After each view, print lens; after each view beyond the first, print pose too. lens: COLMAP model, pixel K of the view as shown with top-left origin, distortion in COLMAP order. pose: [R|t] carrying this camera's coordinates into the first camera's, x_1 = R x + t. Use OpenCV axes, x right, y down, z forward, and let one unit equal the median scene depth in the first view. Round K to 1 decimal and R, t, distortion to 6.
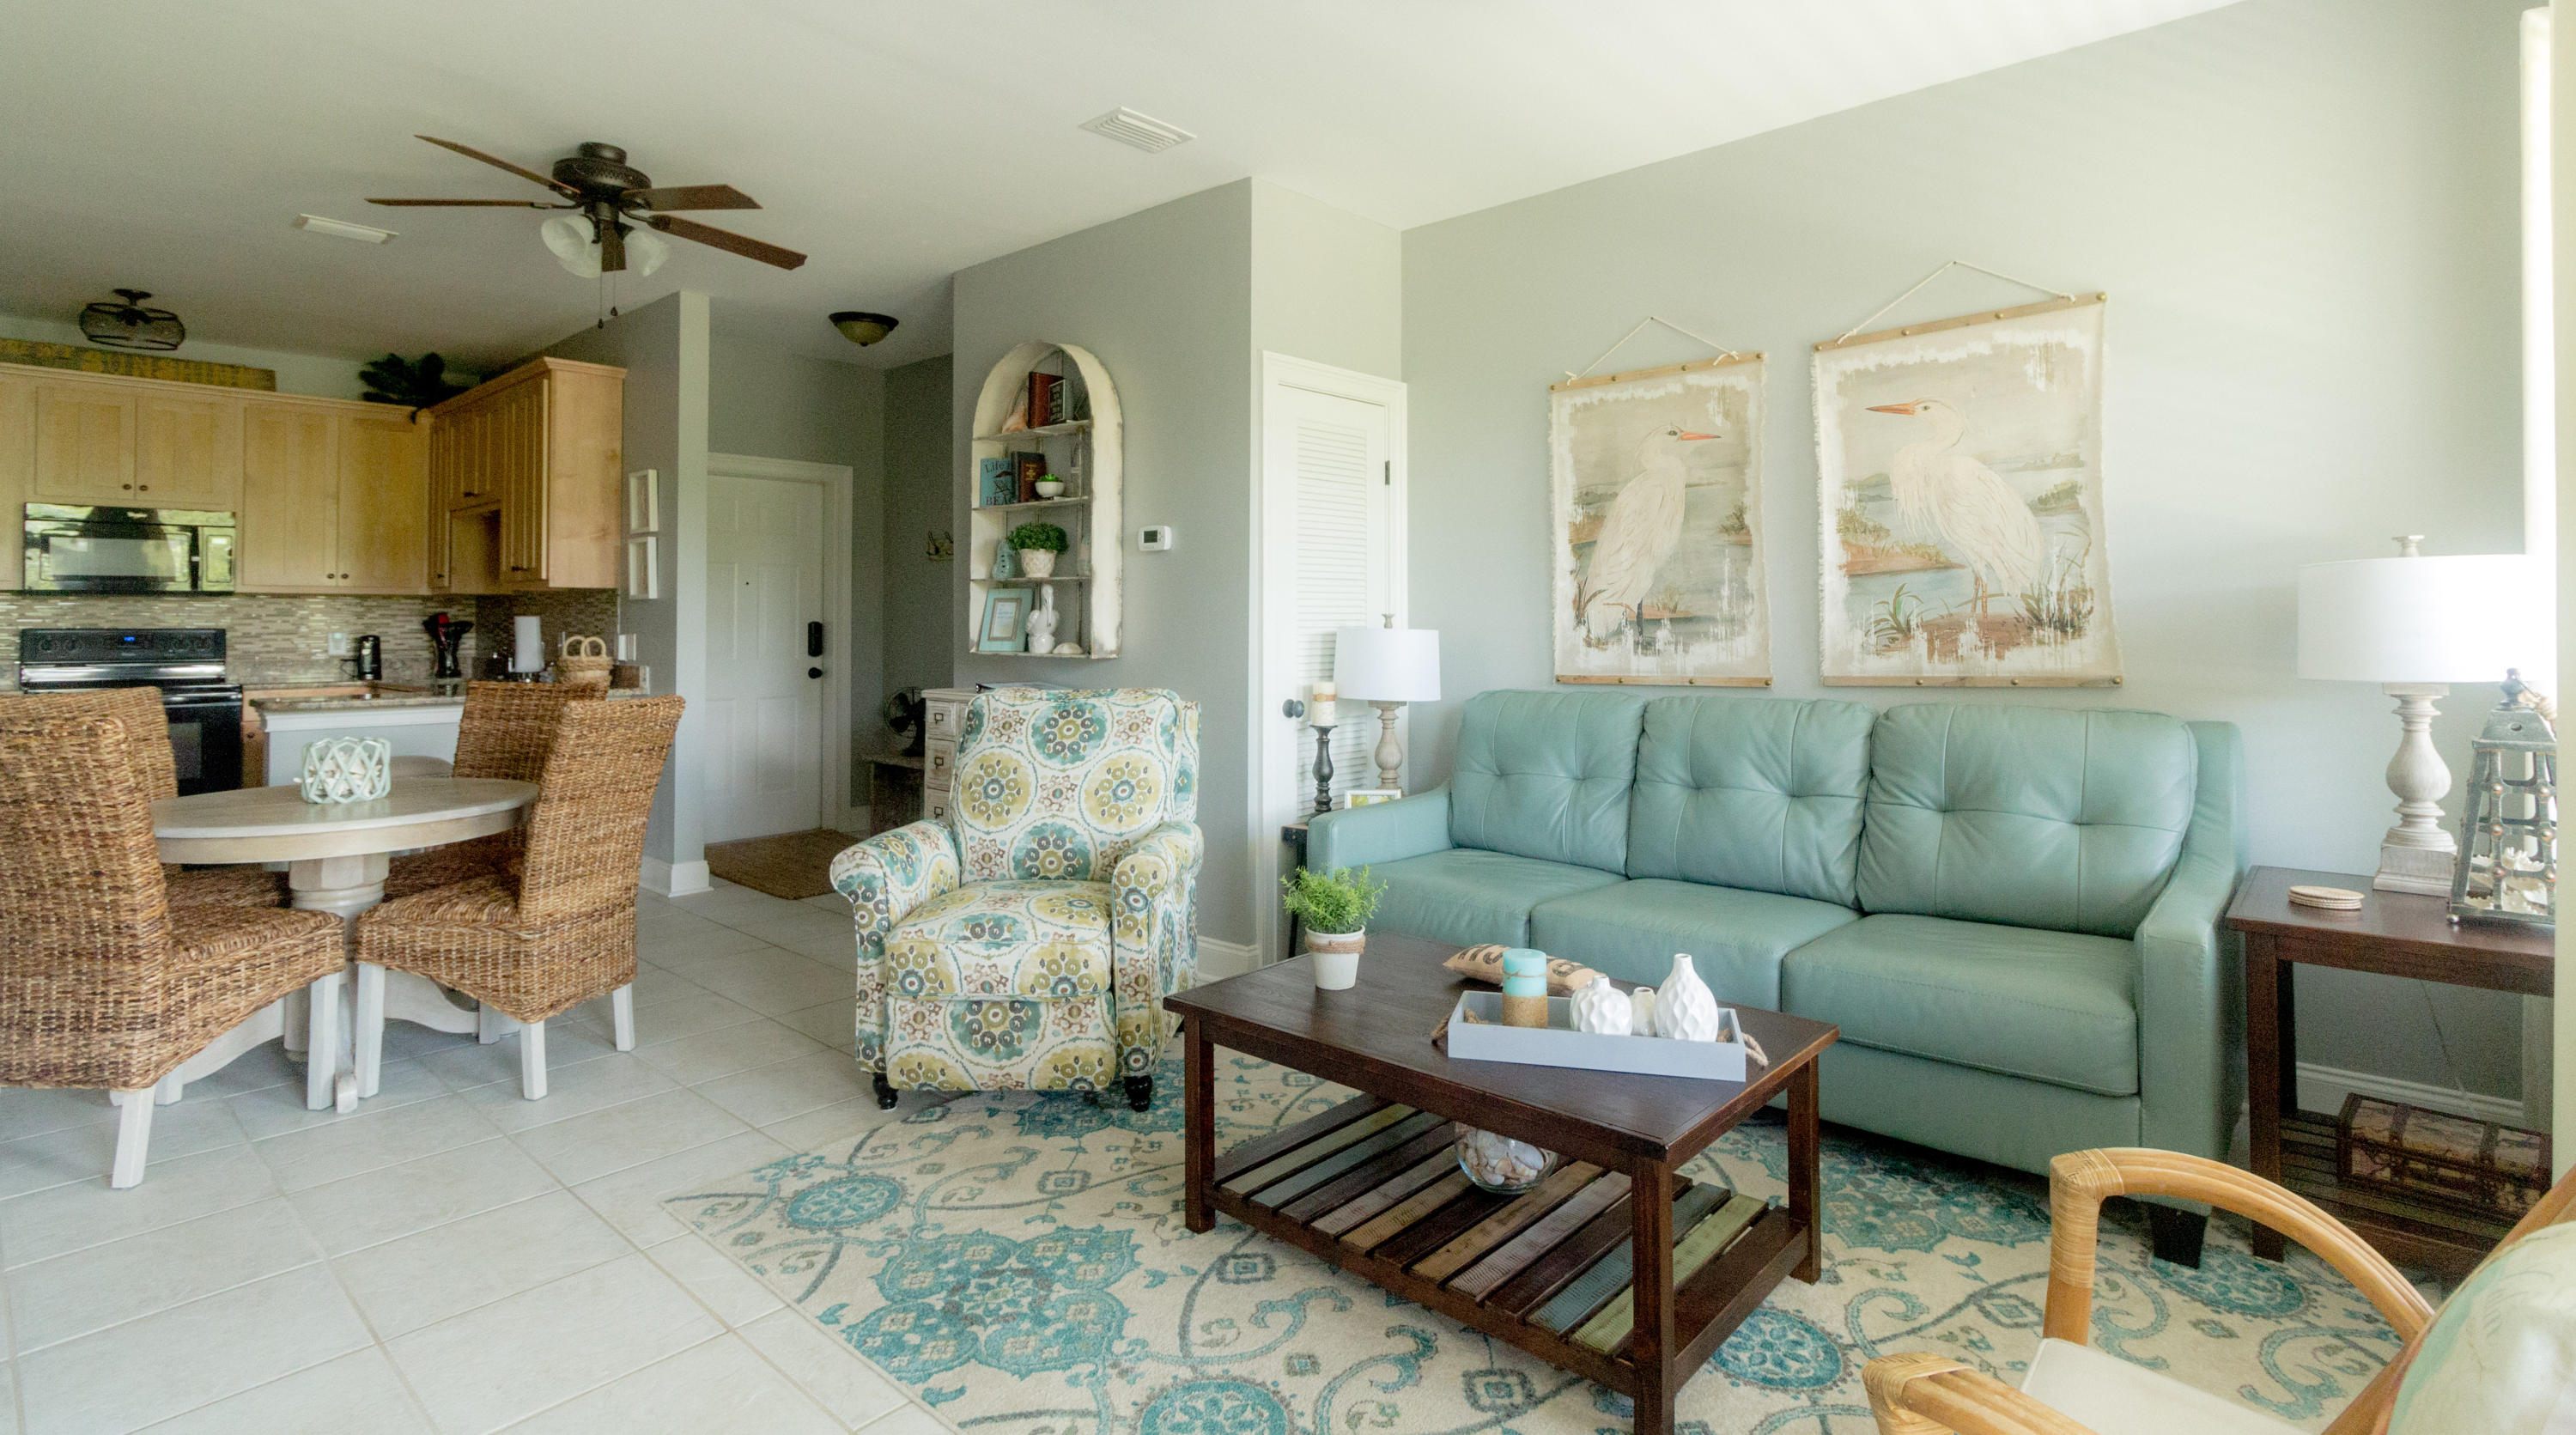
lens RADIAL K [[1257.2, 0, 1320.4], [0, 1257.2, 595.2], [0, 0, 1]] dist [-0.003769, 0.000695]
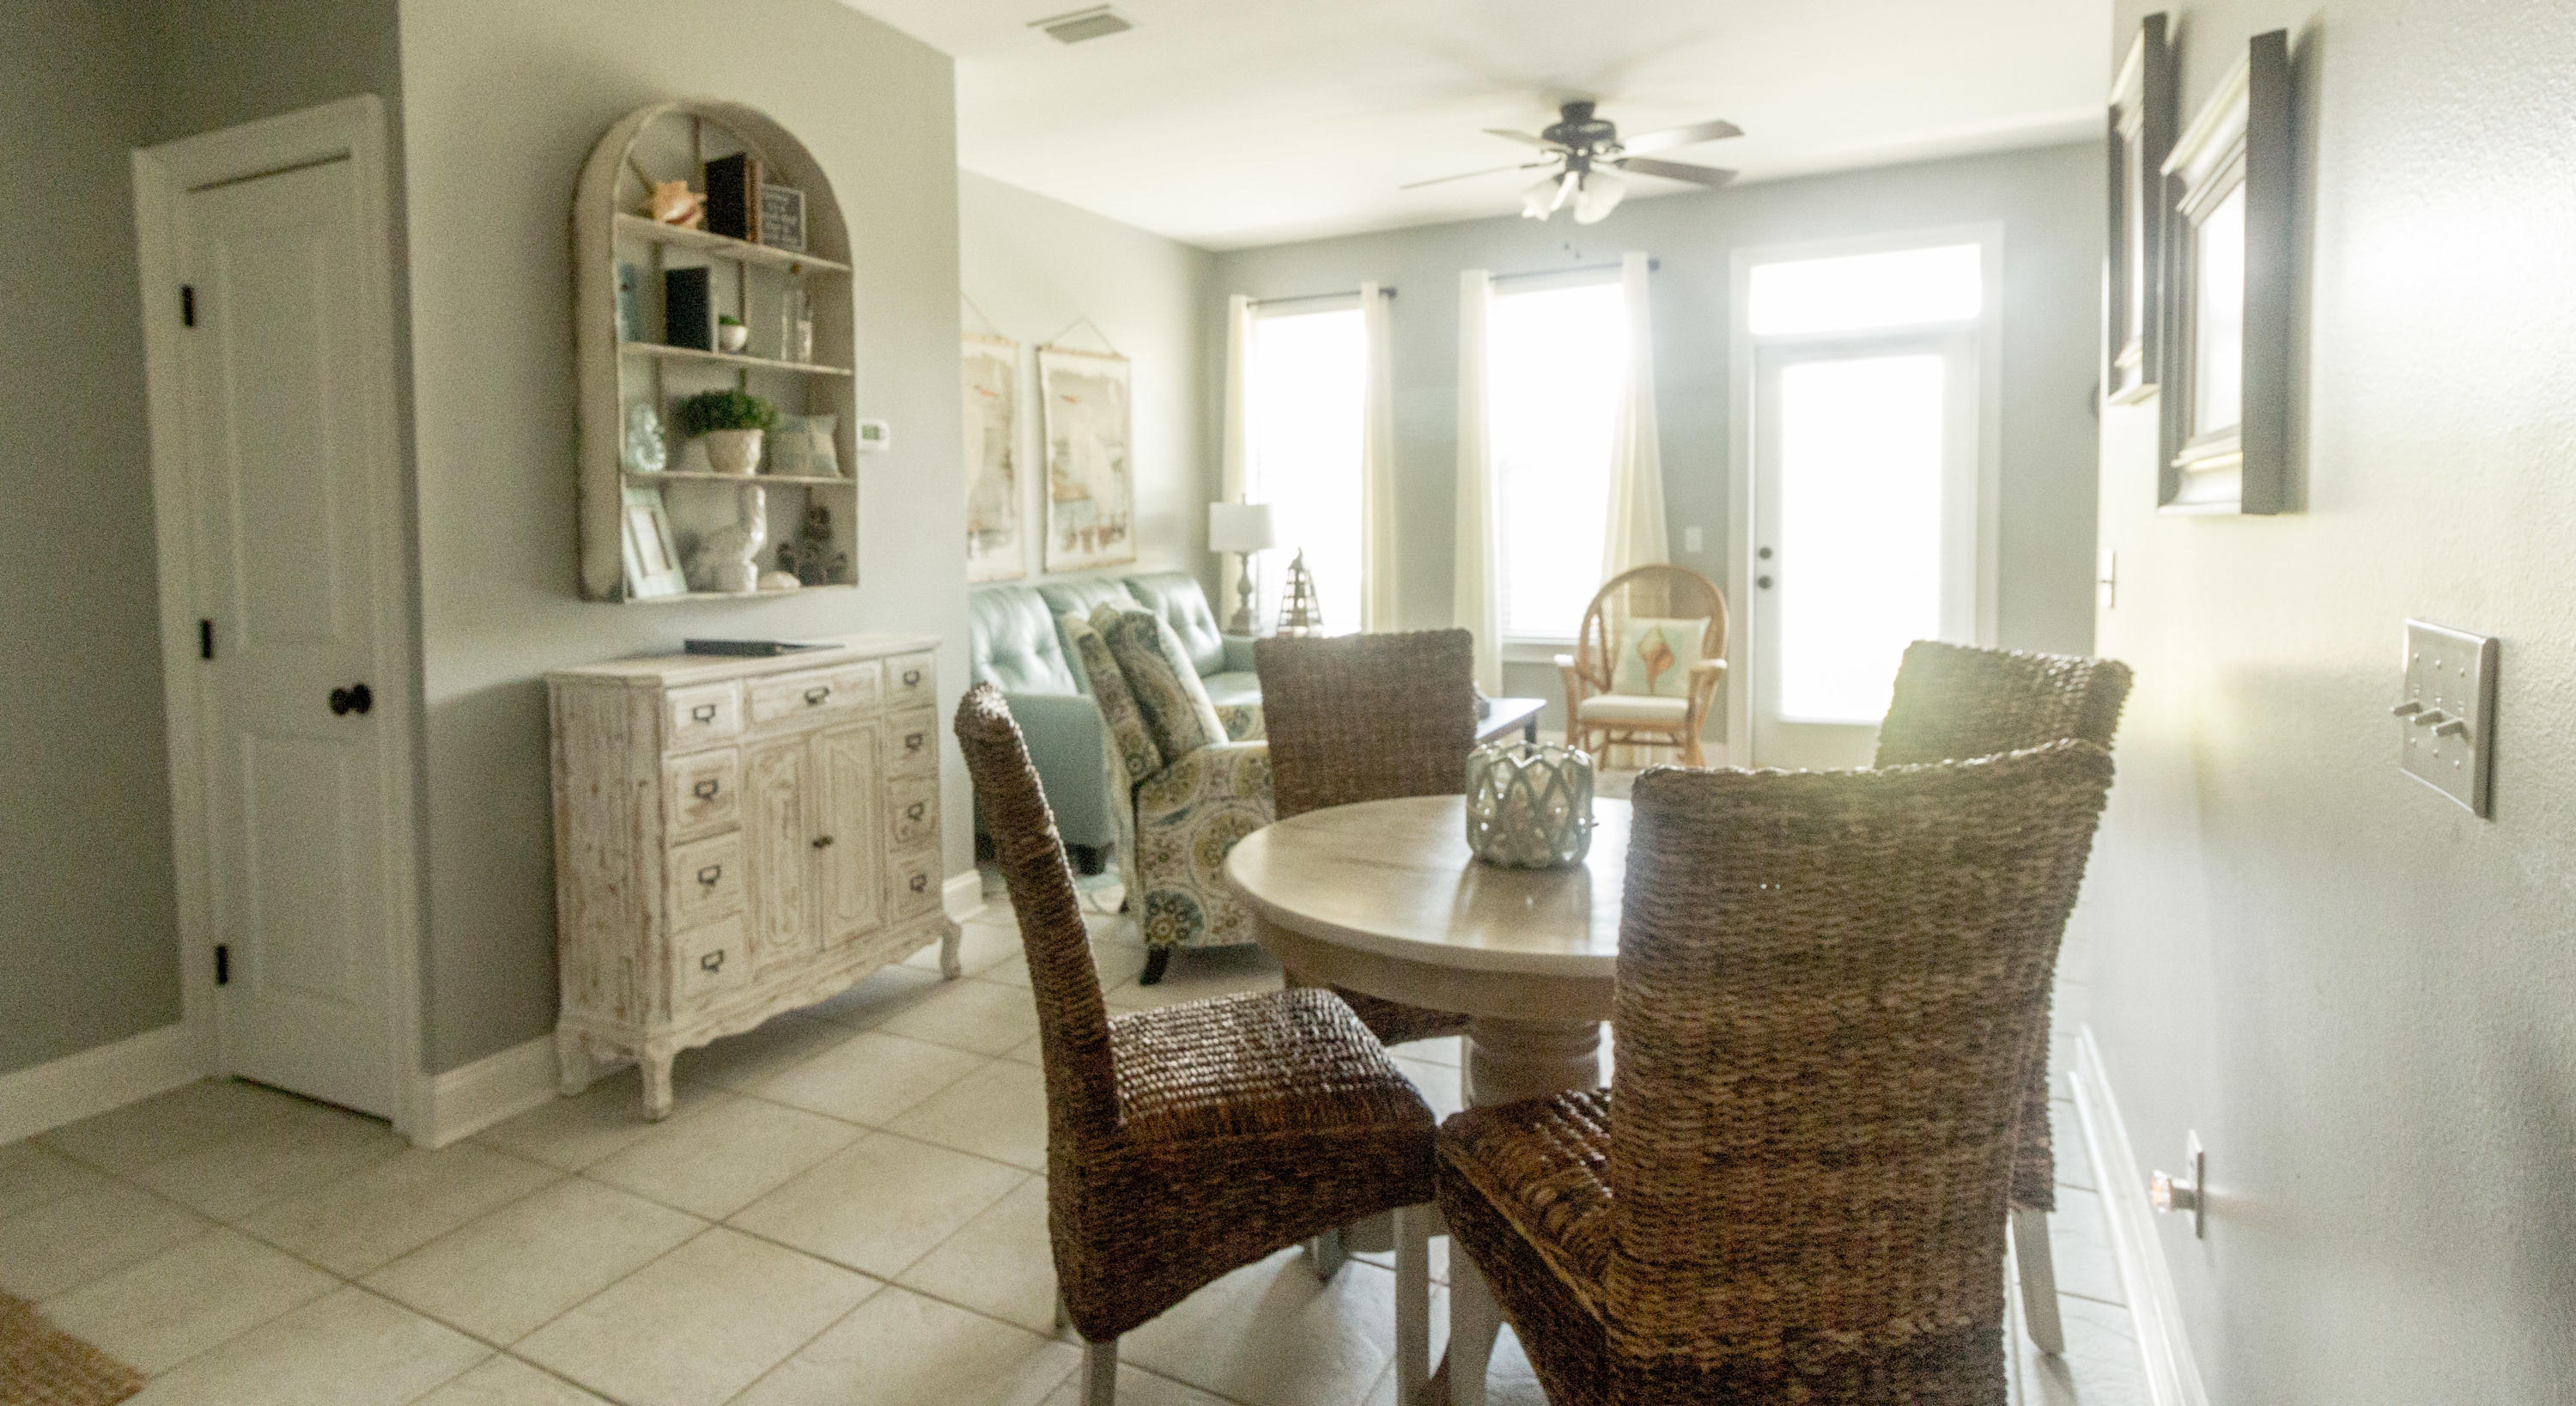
lens RADIAL K [[1276.4, 0, 1201.0], [0, 1276.4, 598.5], [0, 0, 1]] dist [-0.006644, -0.000575]
pose [[-0.207693, -0.055453, 0.976621, -1.122542], [-0.003678, 0.998429, 0.055909, 0.014668], [-0.978187, 0.008020, -0.207571, 1.104486]]
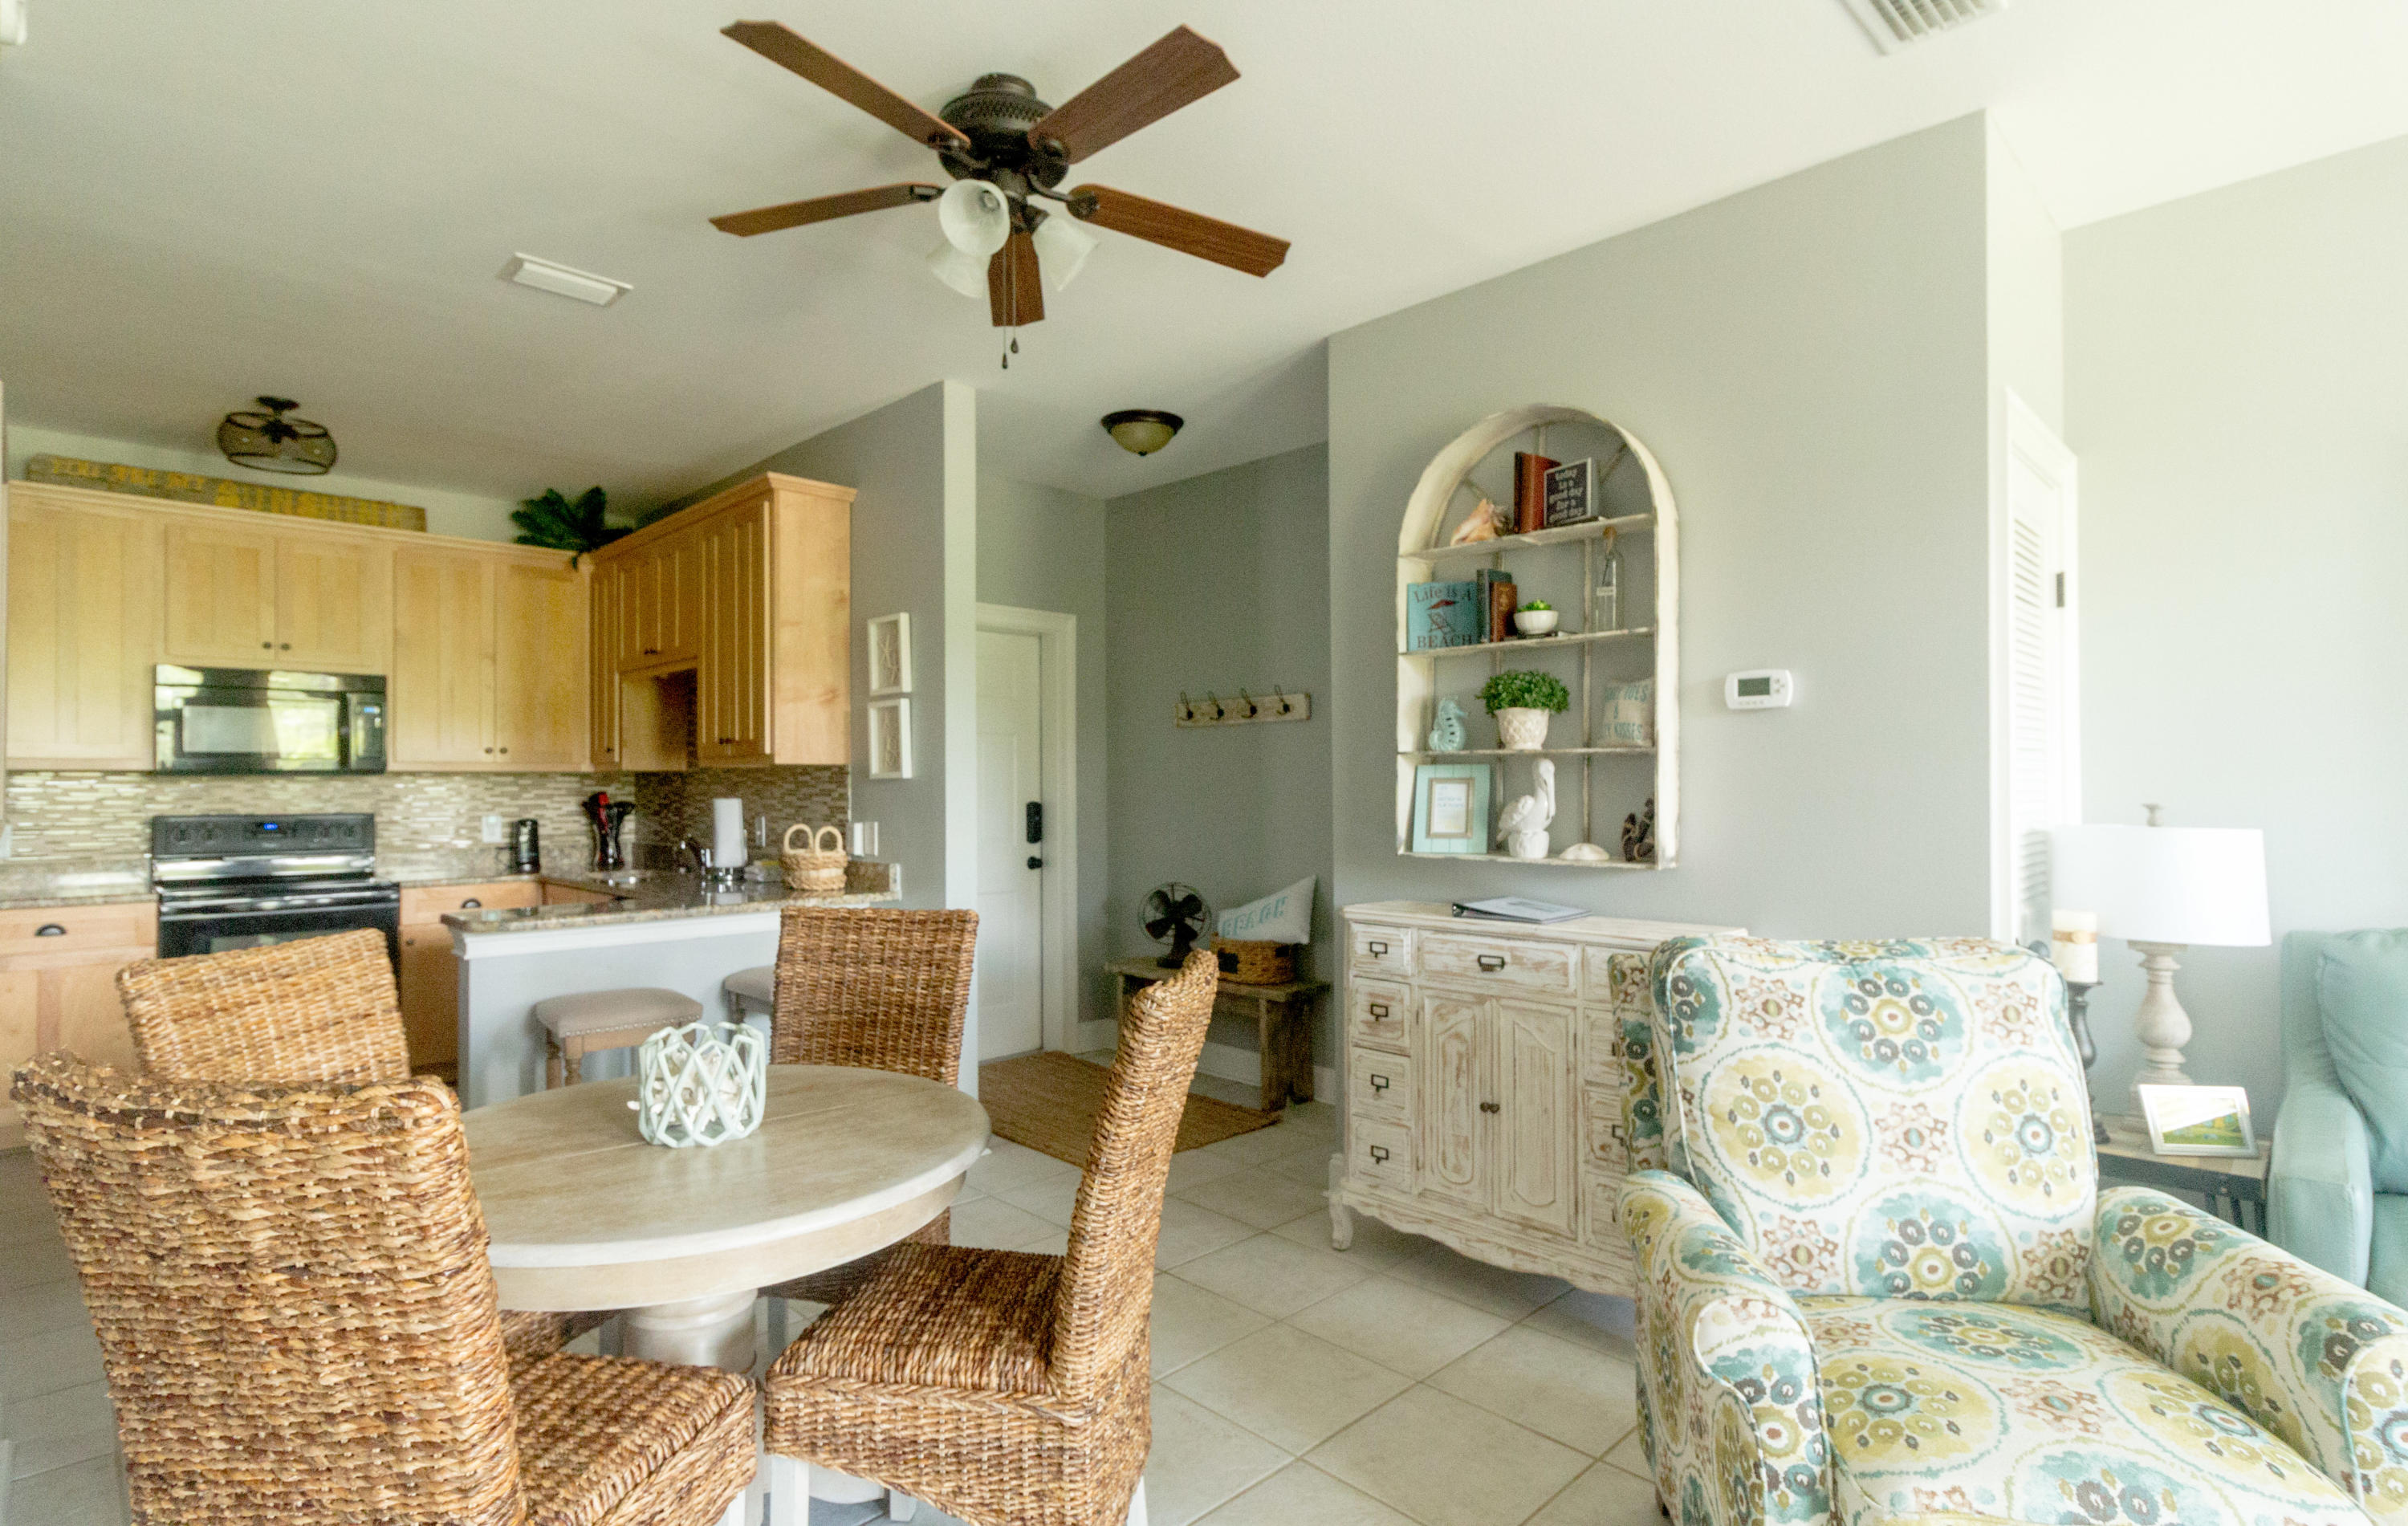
lens RADIAL K [[1187.6, 0, 1173.8], [0, 1187.6, 771.8], [0, 0, 1]] dist [0.002985, 0.002729]
pose [[0.996585, -0.004455, -0.082458, -0.444848], [0.005289, 0.999937, 0.009907, -0.011069], [0.082408, -0.010309, 0.996545, 0.402516]]
